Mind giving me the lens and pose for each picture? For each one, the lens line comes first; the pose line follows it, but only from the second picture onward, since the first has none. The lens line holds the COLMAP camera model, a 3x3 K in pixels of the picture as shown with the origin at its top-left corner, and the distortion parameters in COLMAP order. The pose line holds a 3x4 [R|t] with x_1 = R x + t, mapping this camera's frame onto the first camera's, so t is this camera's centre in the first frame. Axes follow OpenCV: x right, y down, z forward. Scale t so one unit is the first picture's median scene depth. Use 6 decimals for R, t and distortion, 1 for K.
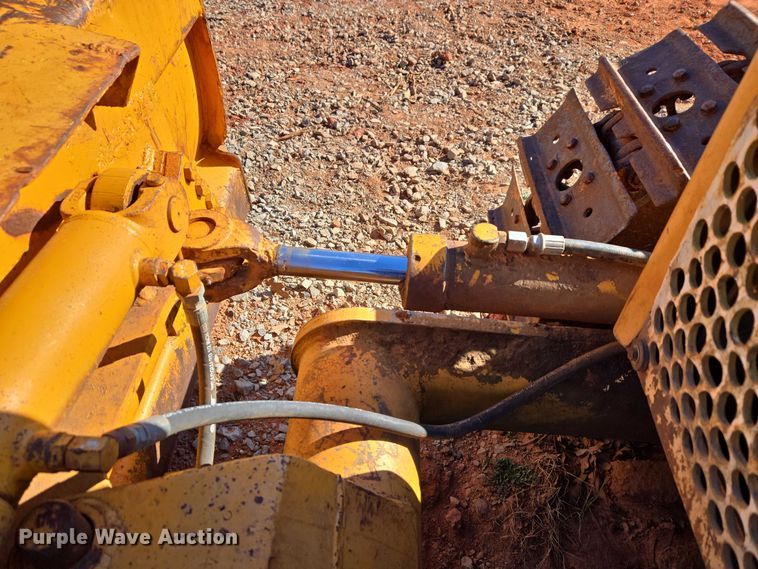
lens RADIAL K [[510.2, 0, 375.5], [0, 510.2, 288.0], [0, 0, 1]] dist [0.069261, -0.060278]
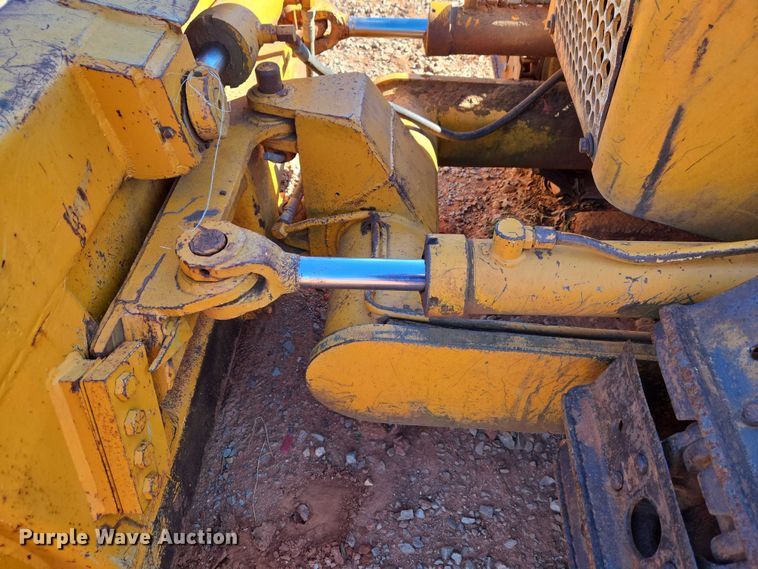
lens RADIAL K [[510.2, 0, 375.5], [0, 510.2, 288.0], [0, 0, 1]] dist [0.069261, -0.060278]
pose [[0.998463, -0.017970, -0.052424, -0.028947], [0.020123, 0.998964, 0.040822, 0.631932], [0.051636, -0.041814, 0.997790, -0.599481]]
